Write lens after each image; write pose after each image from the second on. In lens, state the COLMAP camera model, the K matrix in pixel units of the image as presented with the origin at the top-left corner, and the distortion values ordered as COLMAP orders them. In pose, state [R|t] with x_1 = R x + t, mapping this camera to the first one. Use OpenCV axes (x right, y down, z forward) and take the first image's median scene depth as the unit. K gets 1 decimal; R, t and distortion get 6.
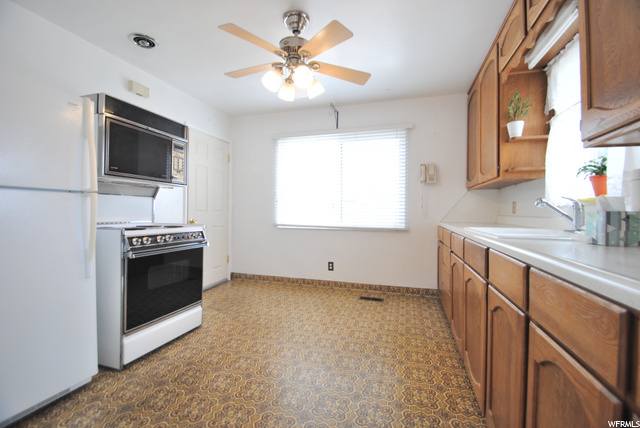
lens RADIAL K [[284.9, 0, 319.8], [0, 284.9, 213.8], [0, 0, 1]] dist [-0.000533, -0.007636]
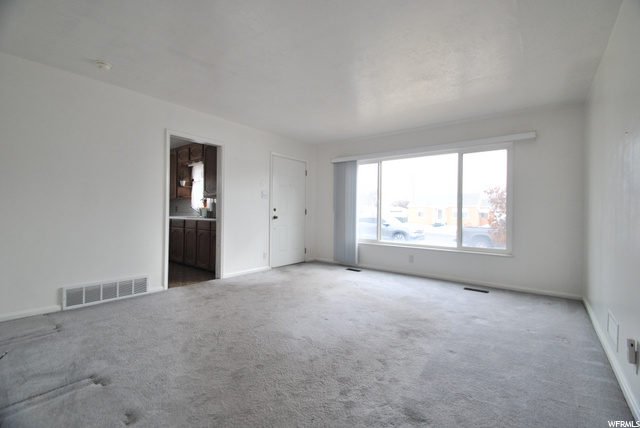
lens RADIAL K [[284.9, 0, 319.8], [0, 284.9, 213.5], [0, 0, 1]] dist [-0.000533, -0.007636]
pose [[0.362669, -0.002350, 0.931915, -1.751025], [-0.007454, 0.999958, 0.005423, 0.000471], [-0.931888, -0.008913, 0.362636, -1.593169]]
